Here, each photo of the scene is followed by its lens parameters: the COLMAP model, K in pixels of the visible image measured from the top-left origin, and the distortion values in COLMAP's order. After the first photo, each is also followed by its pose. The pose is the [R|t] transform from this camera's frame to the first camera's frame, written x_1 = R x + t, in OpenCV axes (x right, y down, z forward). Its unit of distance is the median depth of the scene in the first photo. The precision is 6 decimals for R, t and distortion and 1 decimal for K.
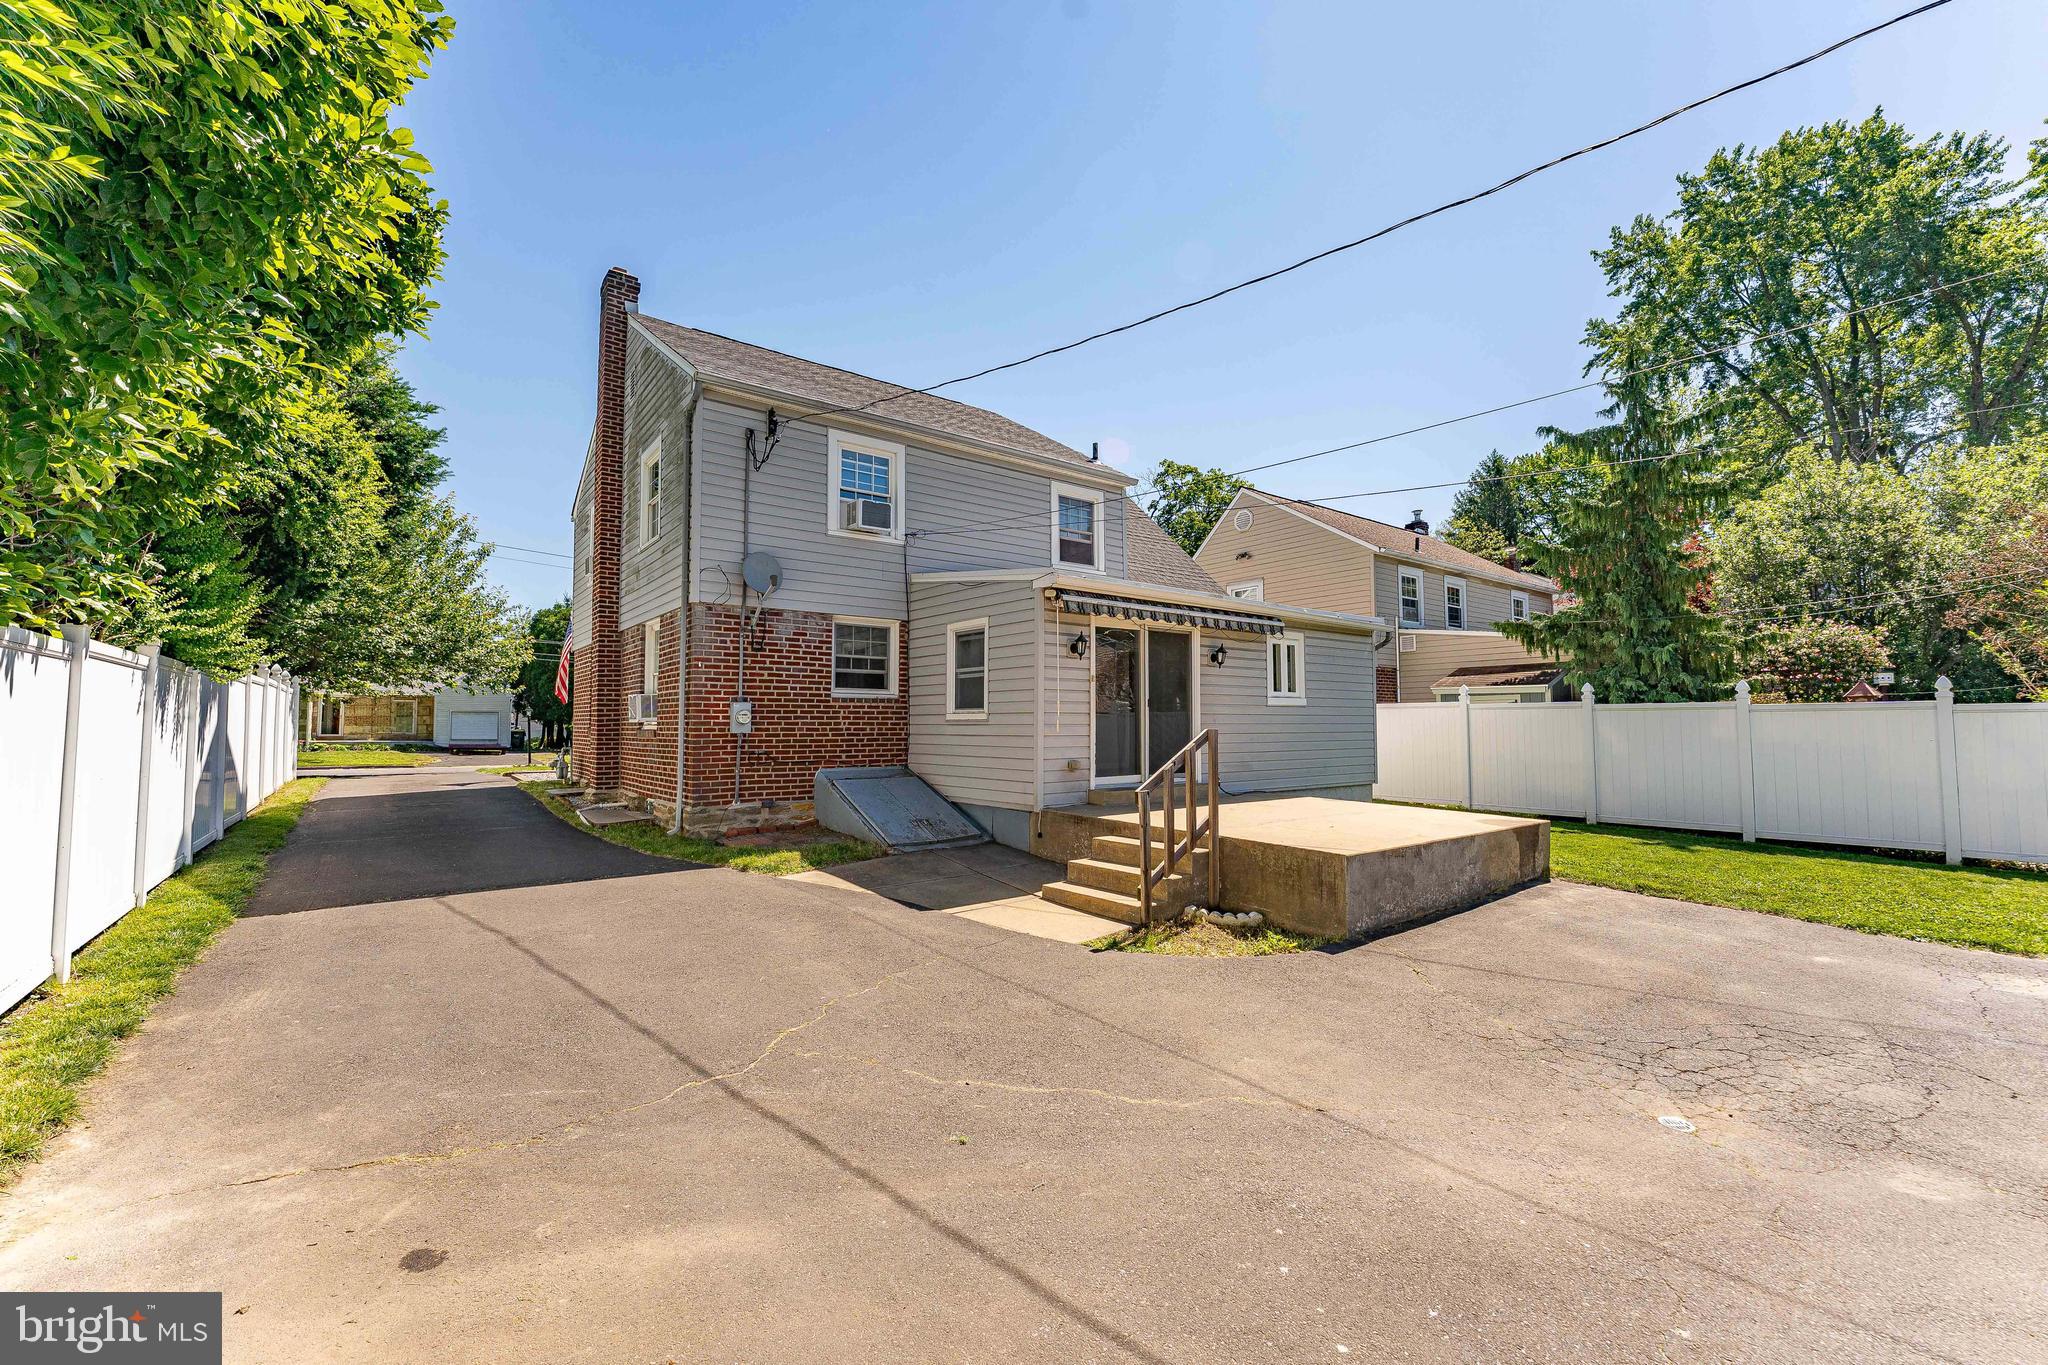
lens RADIAL K [[833.1, 0, 1016.1], [0, 833.1, 683.9], [0, 0, 1]] dist [-0.004312, -0.000004]
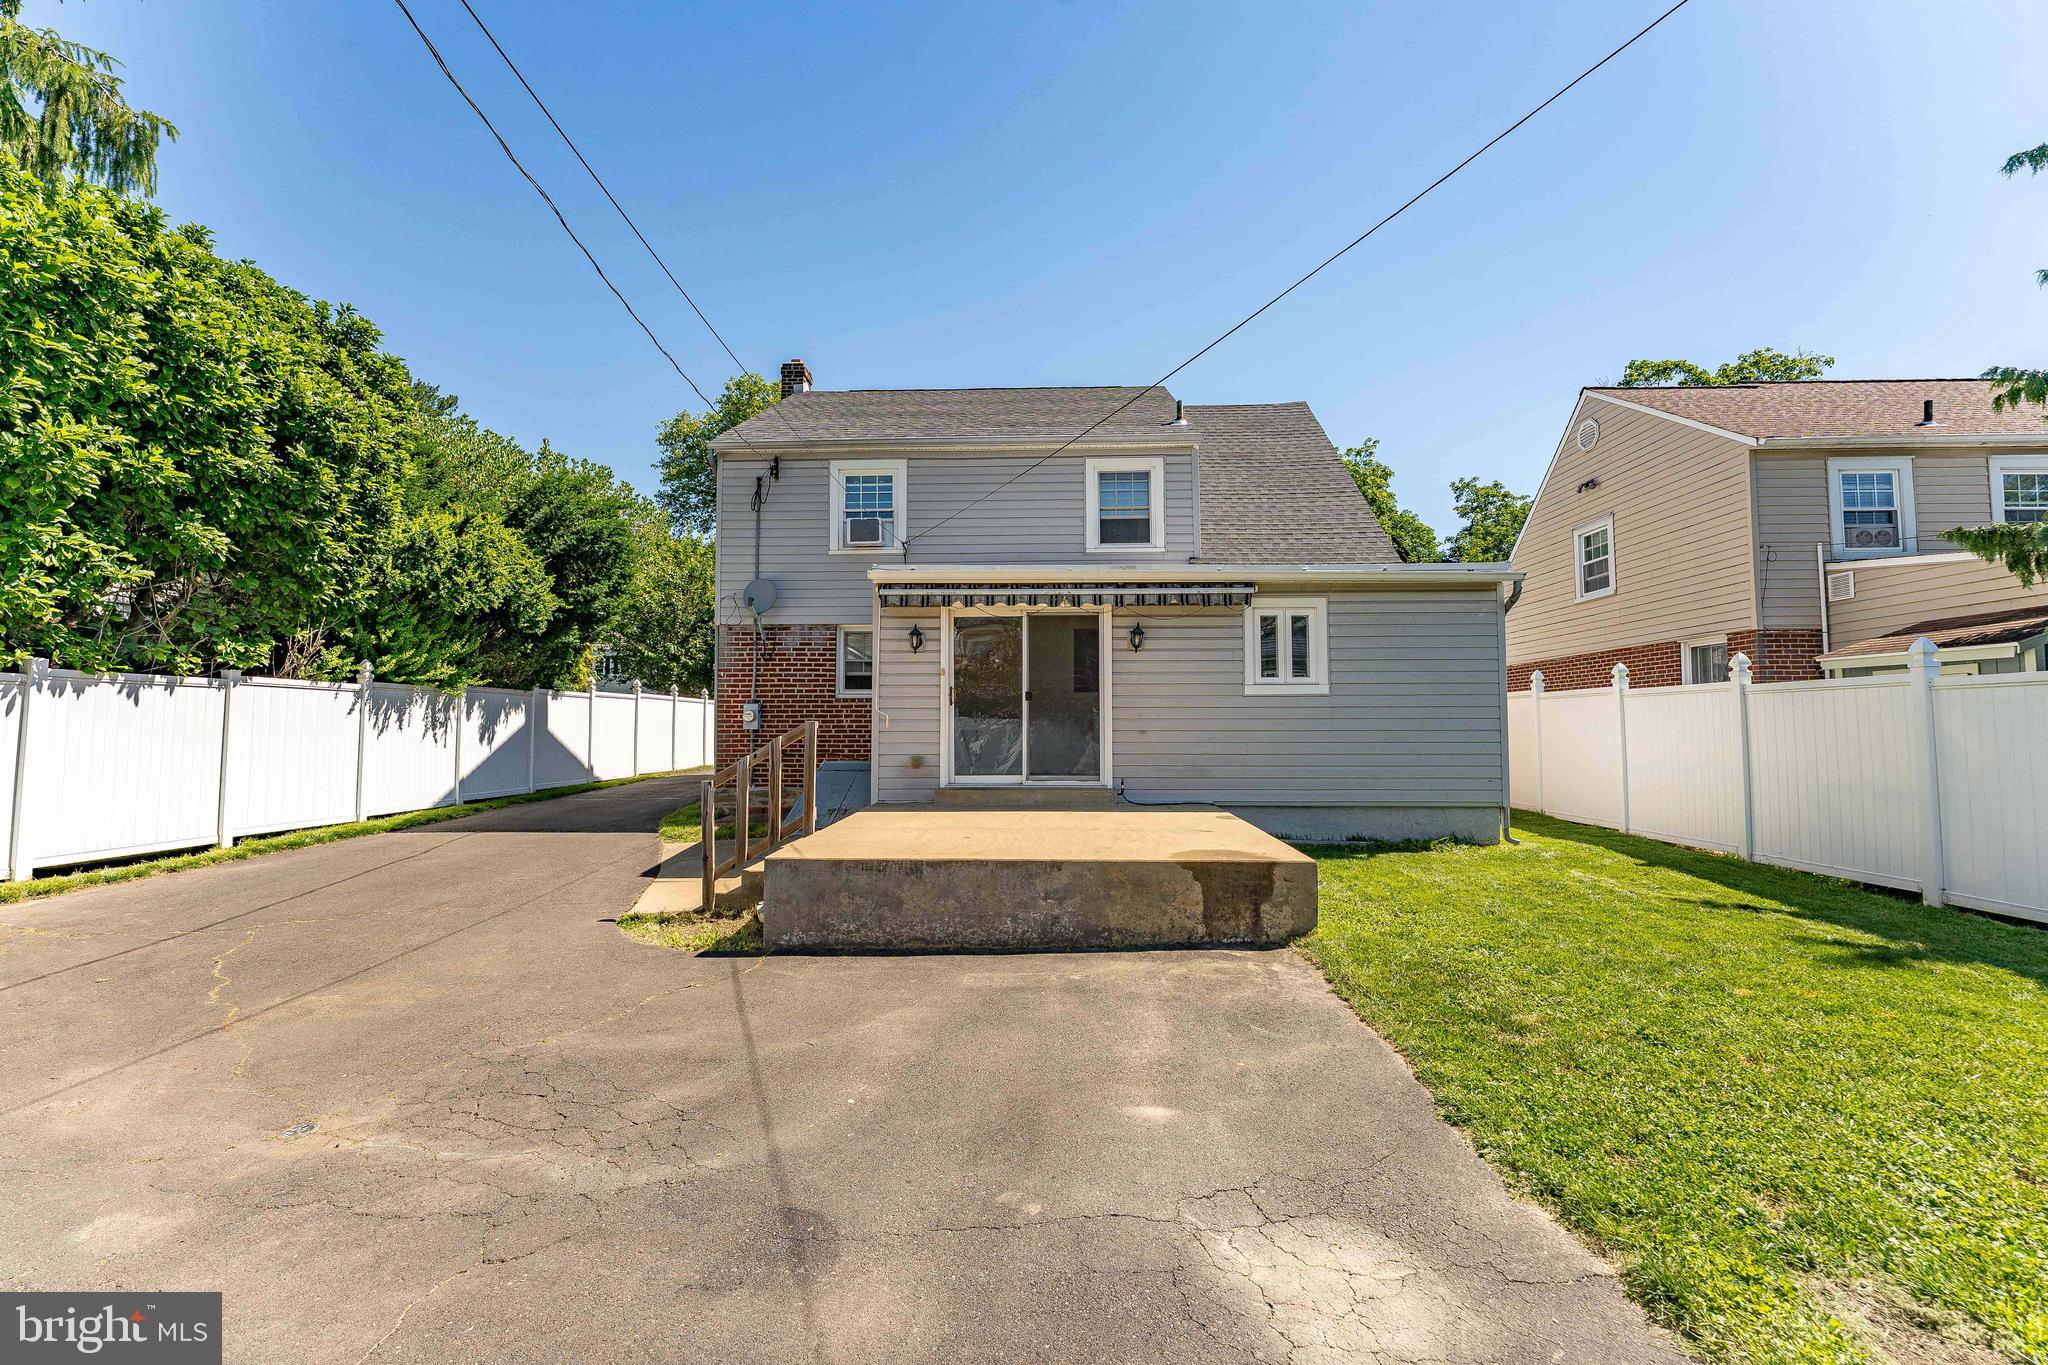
lens RADIAL K [[852.8, 0, 1019.2], [0, 852.8, 683.0], [0, 0, 1]] dist [-0.001530, -0.000150]
pose [[0.773893, -0.034842, -0.632357, 0.670338], [0.031381, 0.999369, -0.016660, 0.021696], [0.632538, -0.006951, 0.774498, 0.252060]]
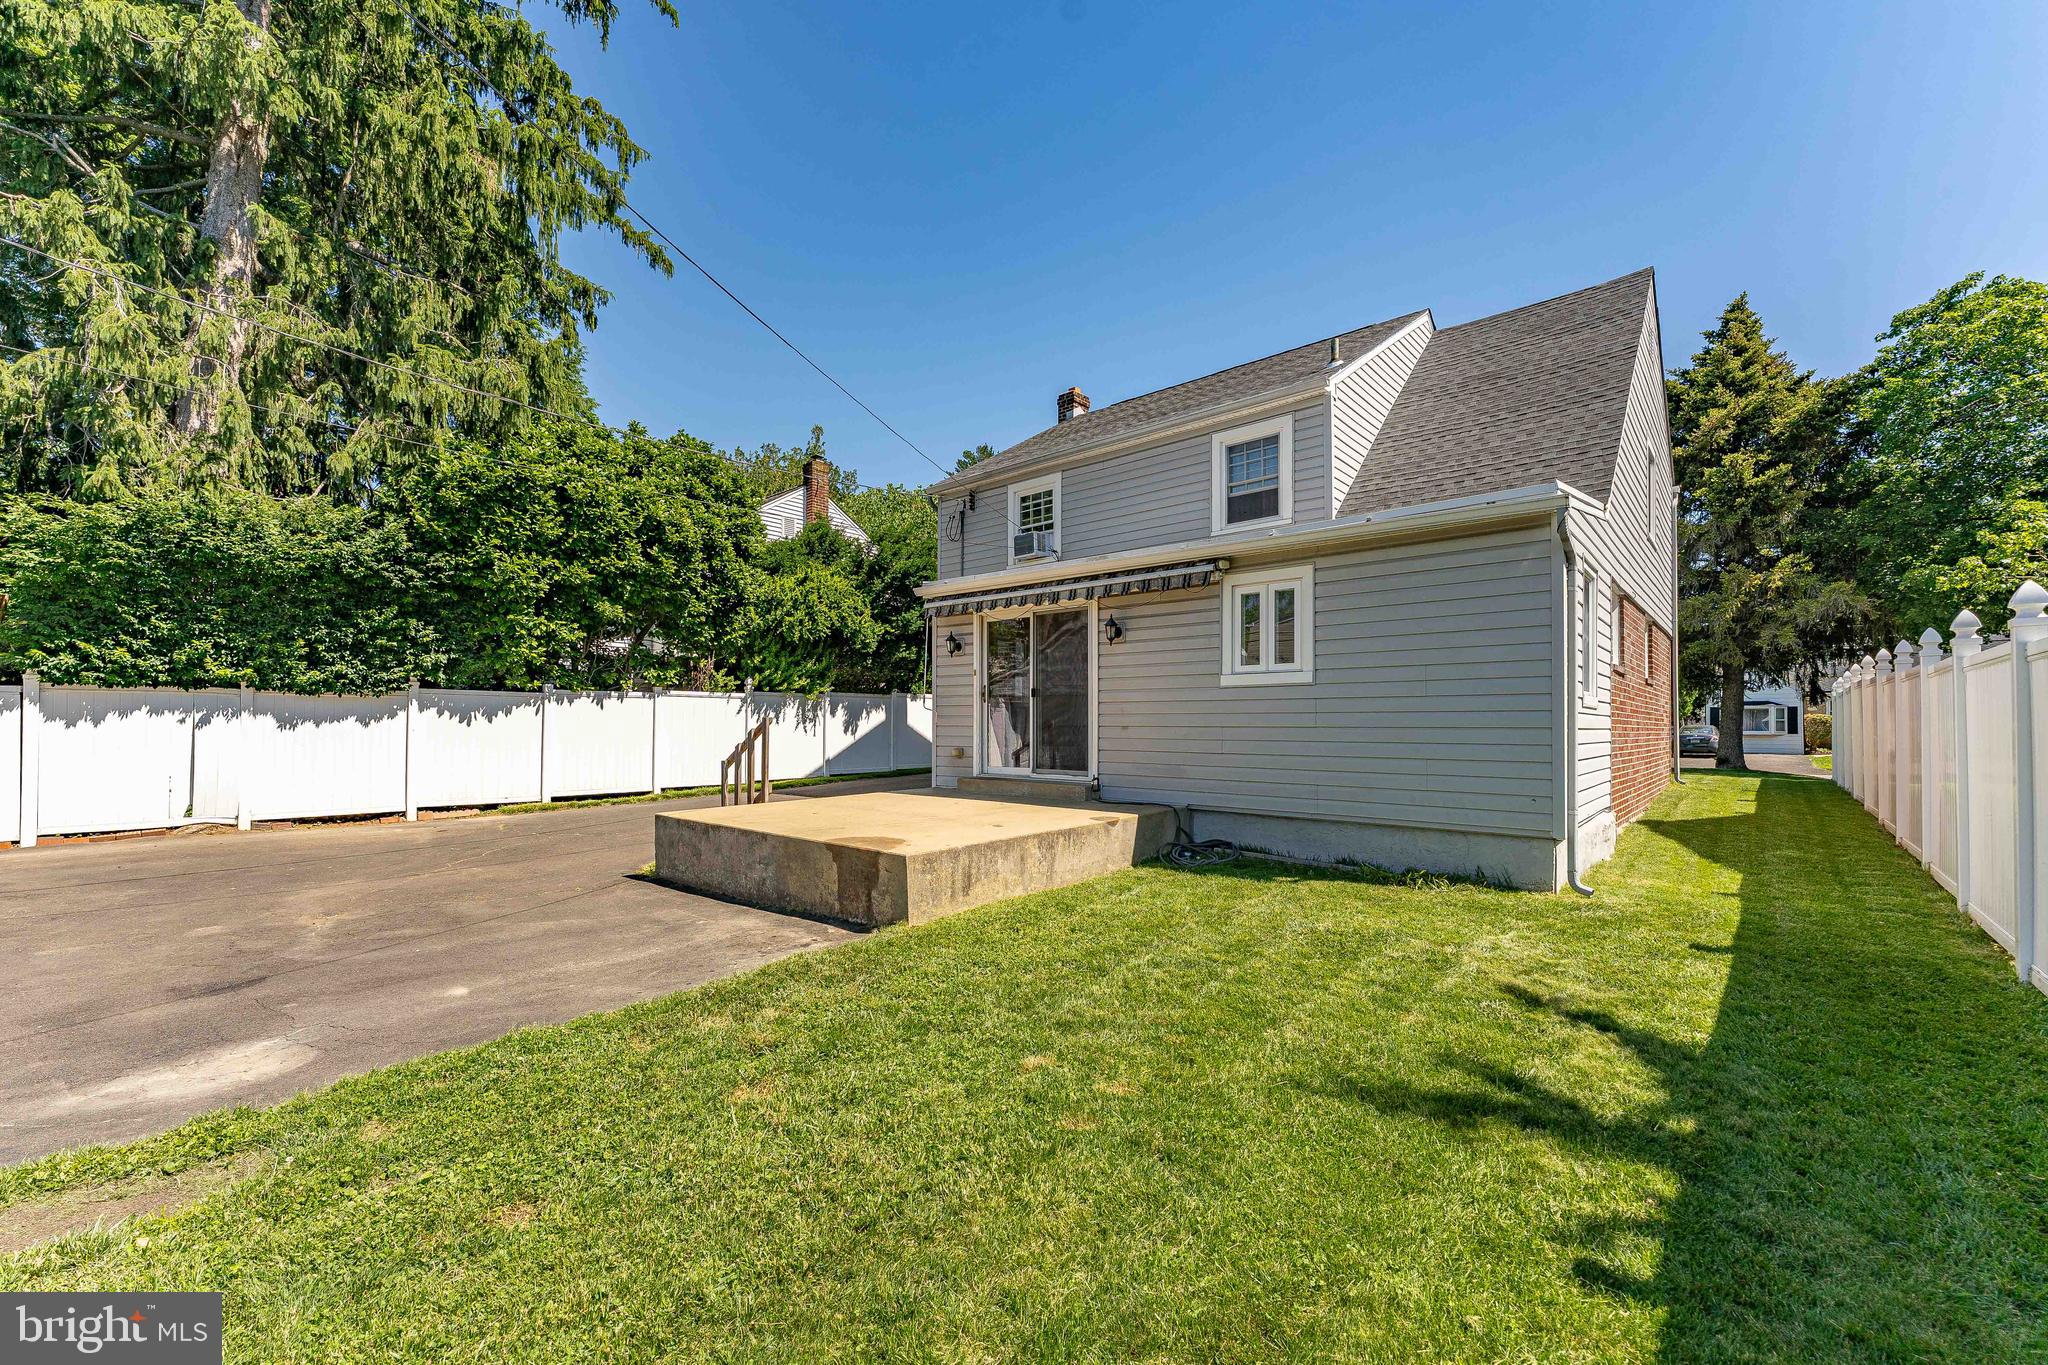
lens RADIAL K [[837.0, 0, 1016.8], [0, 837.0, 705.8], [0, 0, 1]] dist [-0.002467, -0.000293]
pose [[0.190294, -0.021473, -0.981492, 0.987308], [0.044079, 0.998939, -0.013308, 0.045073], [0.980737, -0.040730, 0.191039, 0.726155]]
